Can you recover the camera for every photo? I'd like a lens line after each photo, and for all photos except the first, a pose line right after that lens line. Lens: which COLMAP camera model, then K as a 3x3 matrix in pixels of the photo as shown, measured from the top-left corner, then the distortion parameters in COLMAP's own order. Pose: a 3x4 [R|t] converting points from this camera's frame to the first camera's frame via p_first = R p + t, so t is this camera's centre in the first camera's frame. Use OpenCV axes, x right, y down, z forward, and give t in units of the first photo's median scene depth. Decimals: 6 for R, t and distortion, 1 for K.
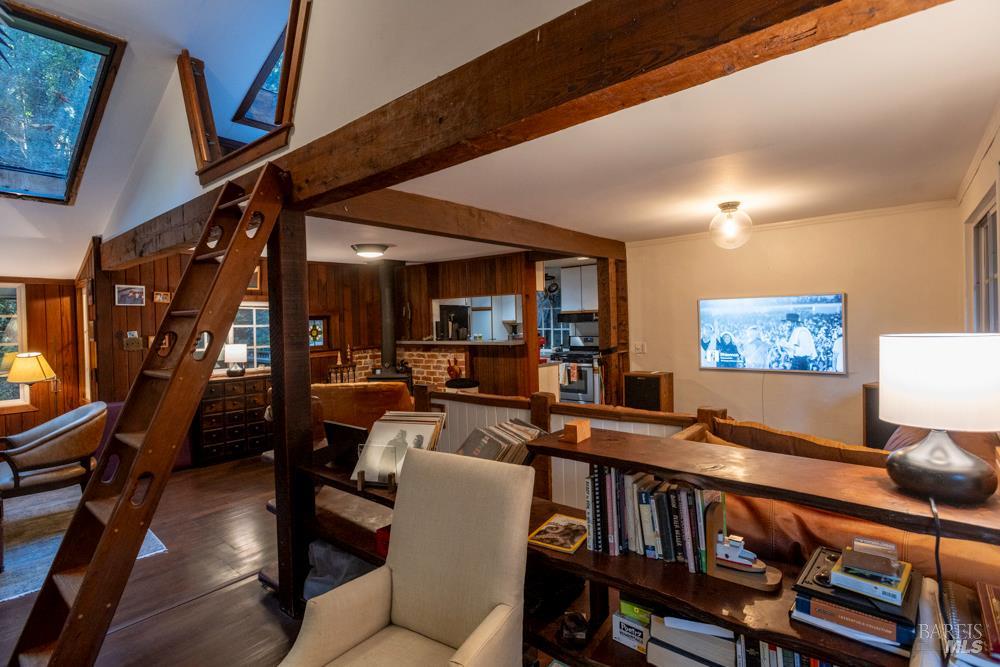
lens RADIAL K [[493.5, 0, 502.9], [0, 493.5, 329.4], [0, 0, 1]] dist [-0.001713, -0.000038]
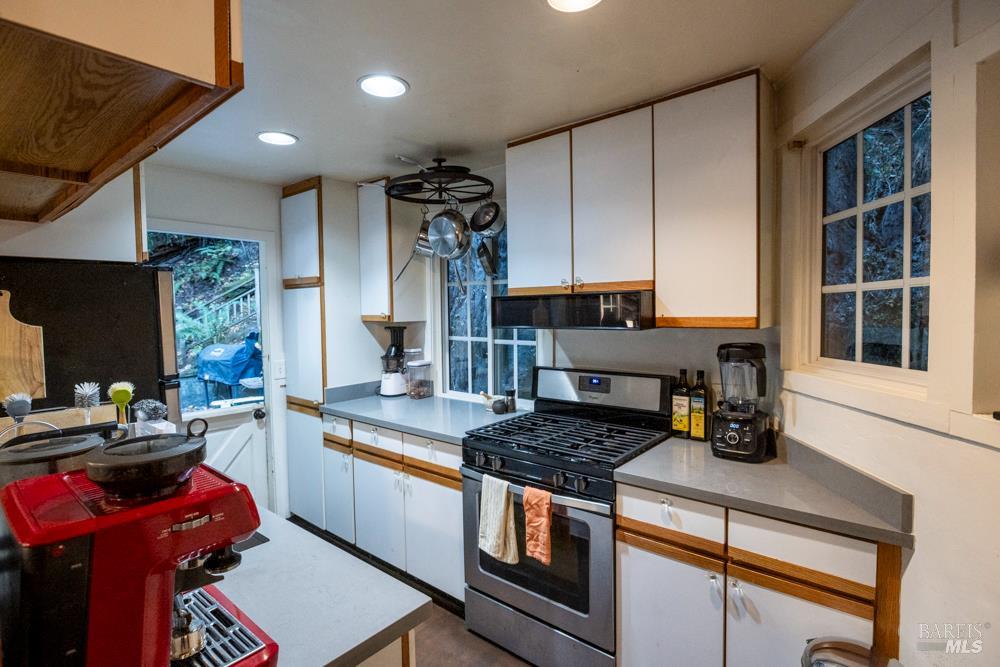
lens RADIAL K [[493.5, 0, 496.0], [0, 493.5, 331.1], [0, 0, 1]] dist [-0.001713, -0.000038]
pose [[0.999877, 0.013547, -0.007953, 0.112621], [-0.013299, 0.999445, 0.030545, -0.020157], [0.008362, -0.030436, 0.999502, 0.682834]]
